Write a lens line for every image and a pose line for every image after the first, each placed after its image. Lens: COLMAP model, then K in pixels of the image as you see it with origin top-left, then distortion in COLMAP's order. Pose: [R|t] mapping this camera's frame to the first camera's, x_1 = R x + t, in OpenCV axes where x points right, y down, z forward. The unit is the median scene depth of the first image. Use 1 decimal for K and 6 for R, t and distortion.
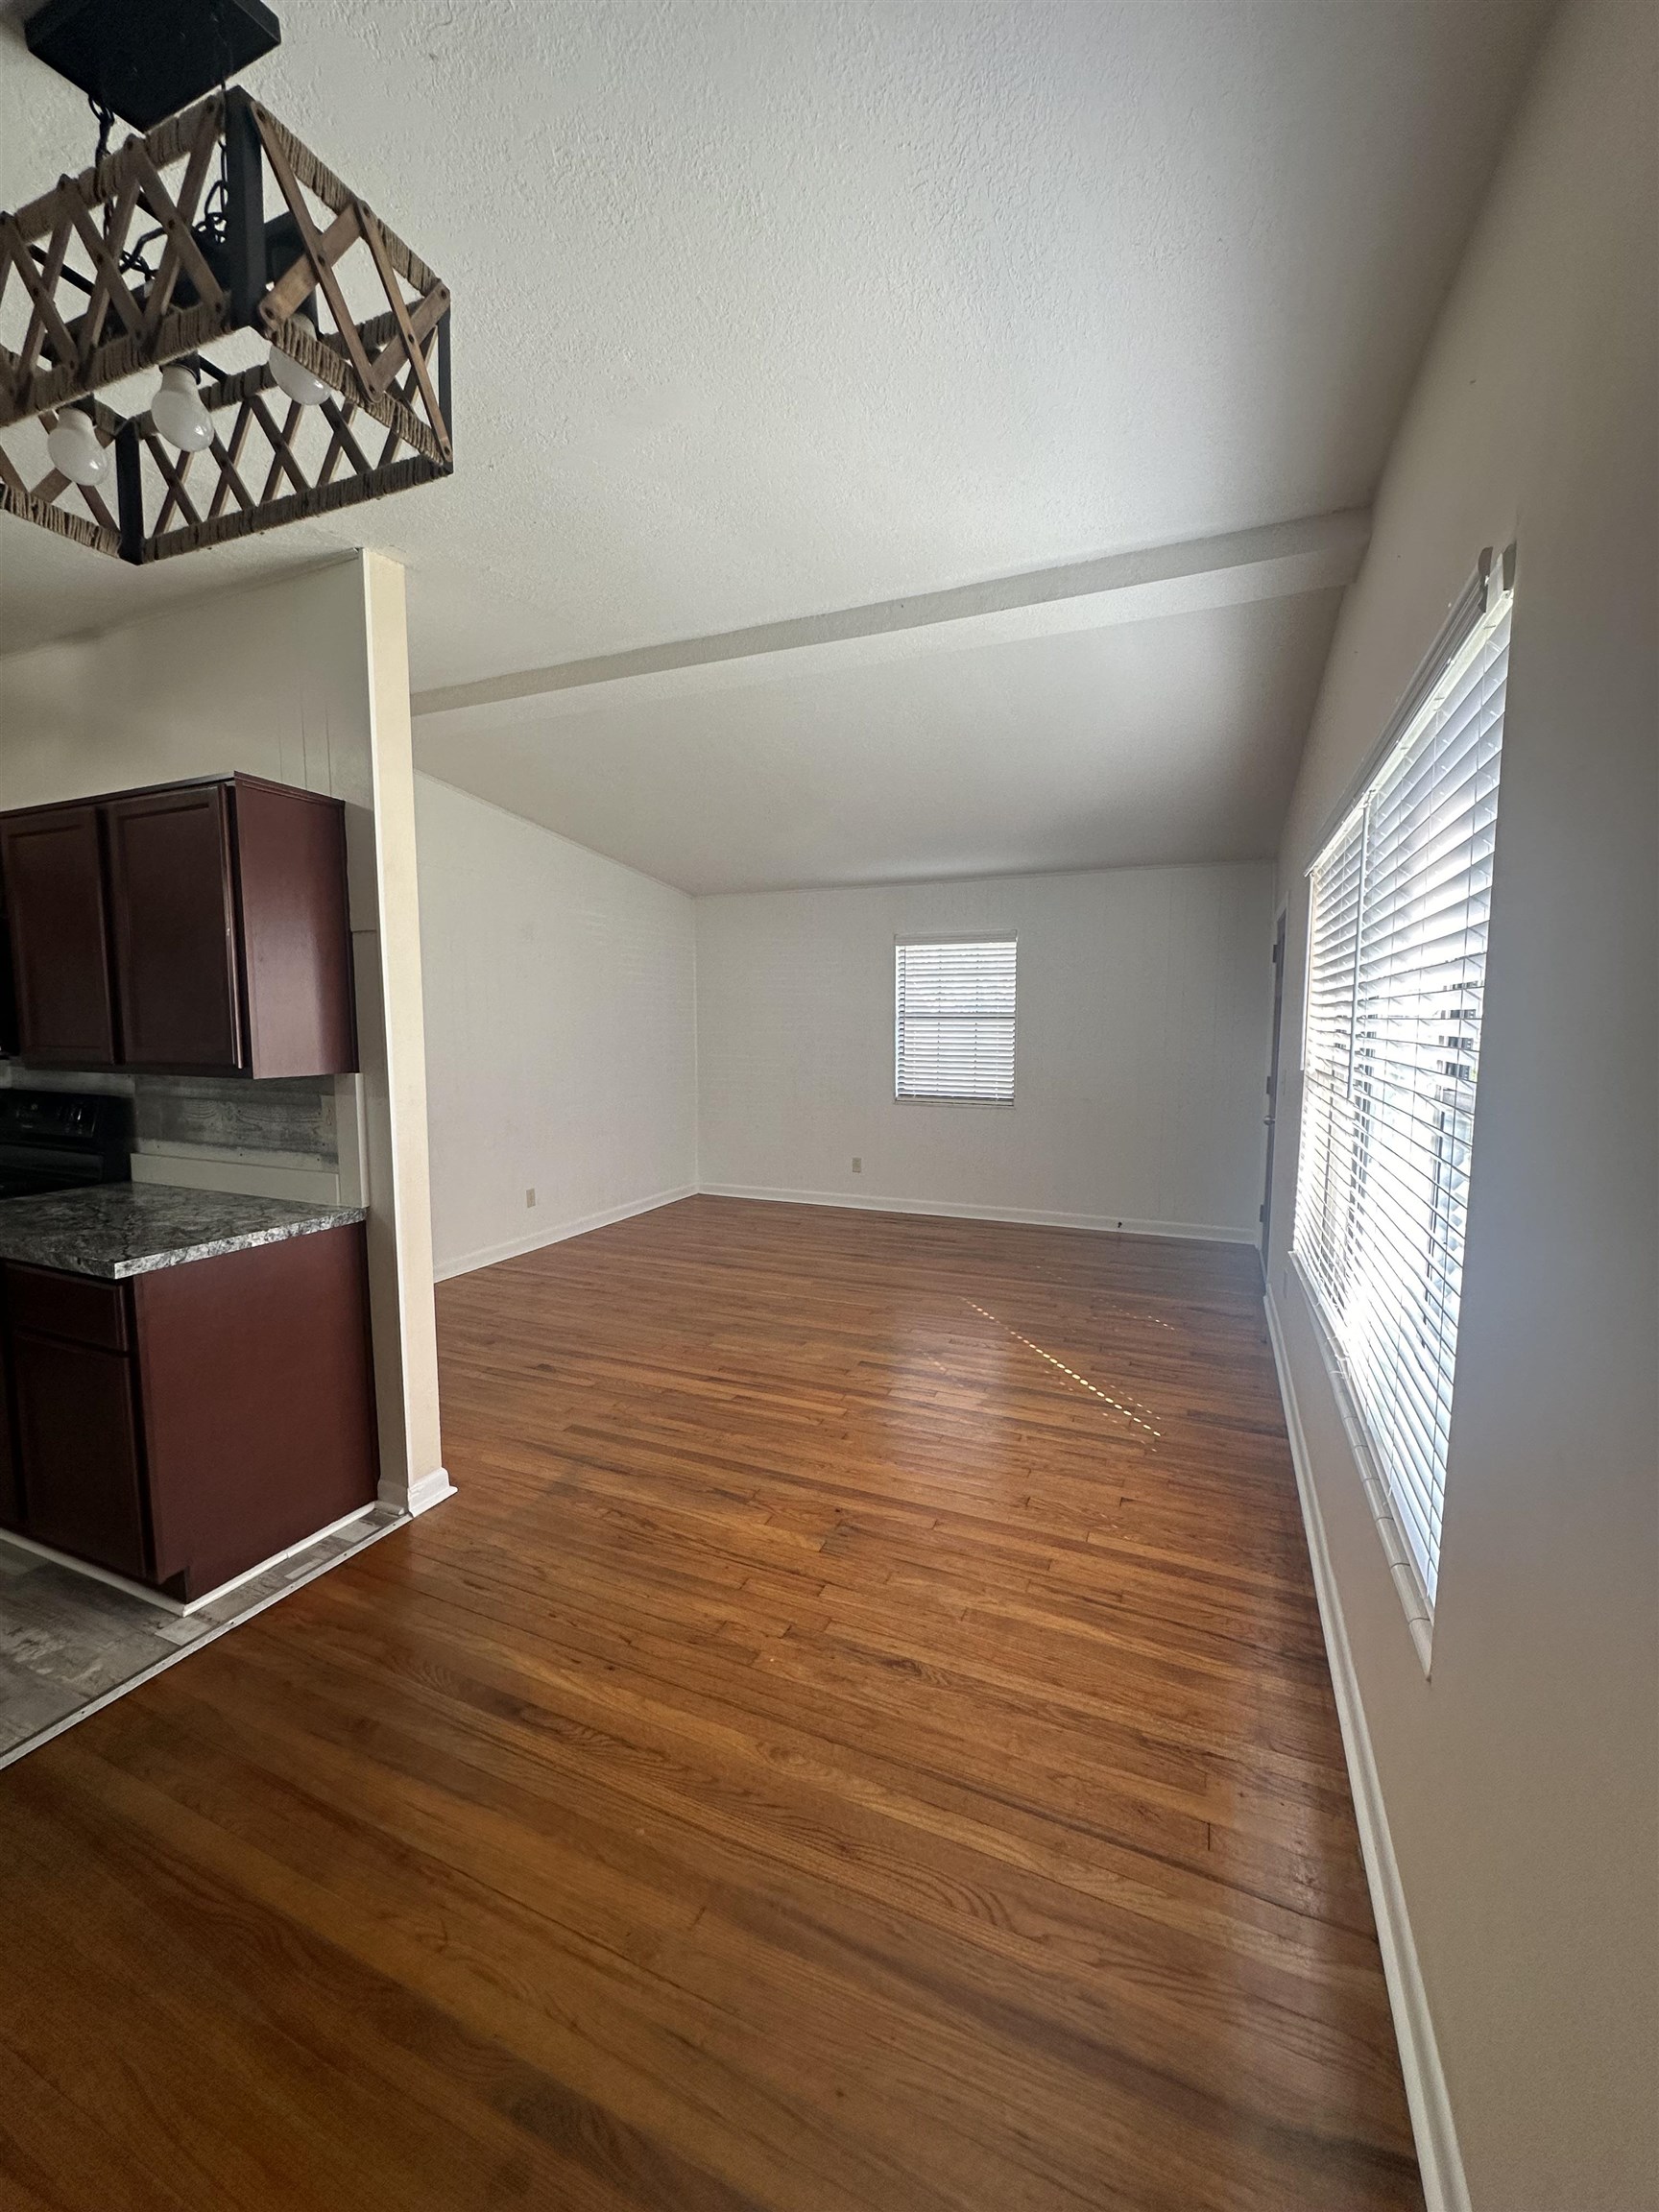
lens RADIAL K [[880.7, 0, 830.7], [0, 880.7, 1104.4], [0, 0, 1]] dist [-0.003942, 0.000398]
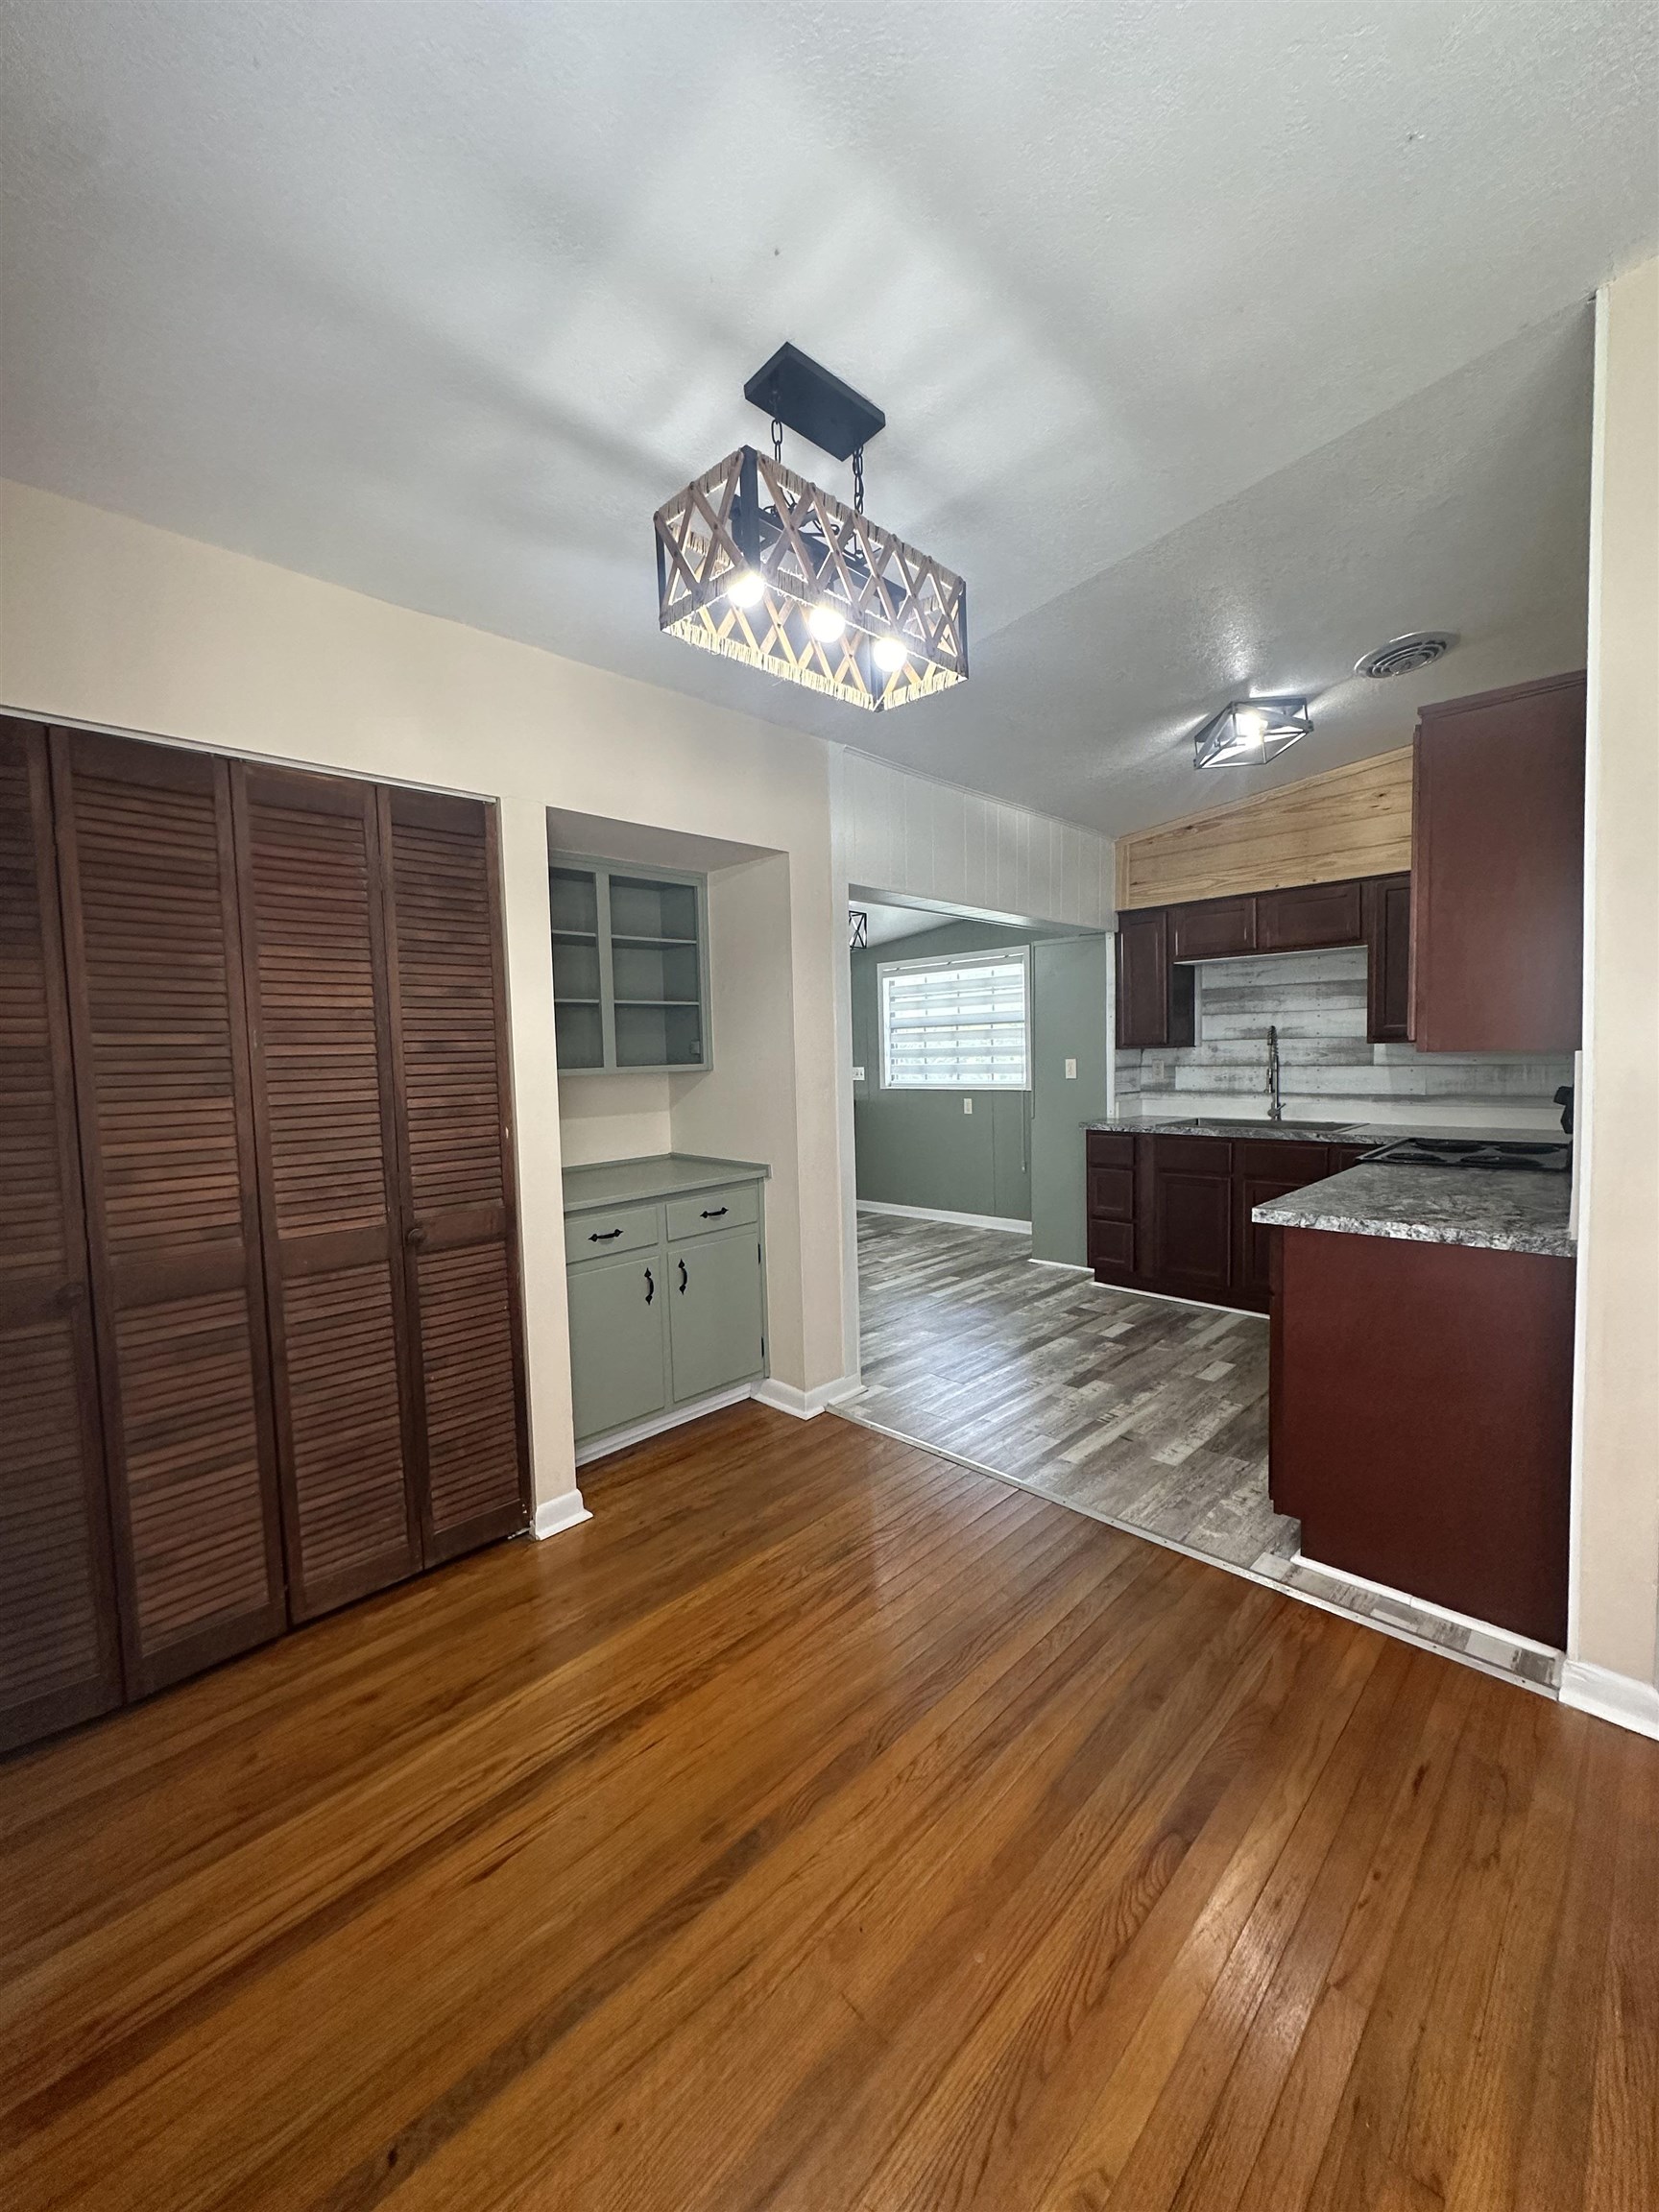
lens RADIAL K [[880.7, 0, 830.7], [0, 880.7, 1104.4], [0, 0, 1]] dist [-0.003942, 0.000398]
pose [[-0.360048, 0.065292, -0.930646, 0.308624], [-0.064543, 0.993415, 0.094667, -0.018002], [0.930698, 0.094152, -0.353463, 0.617415]]
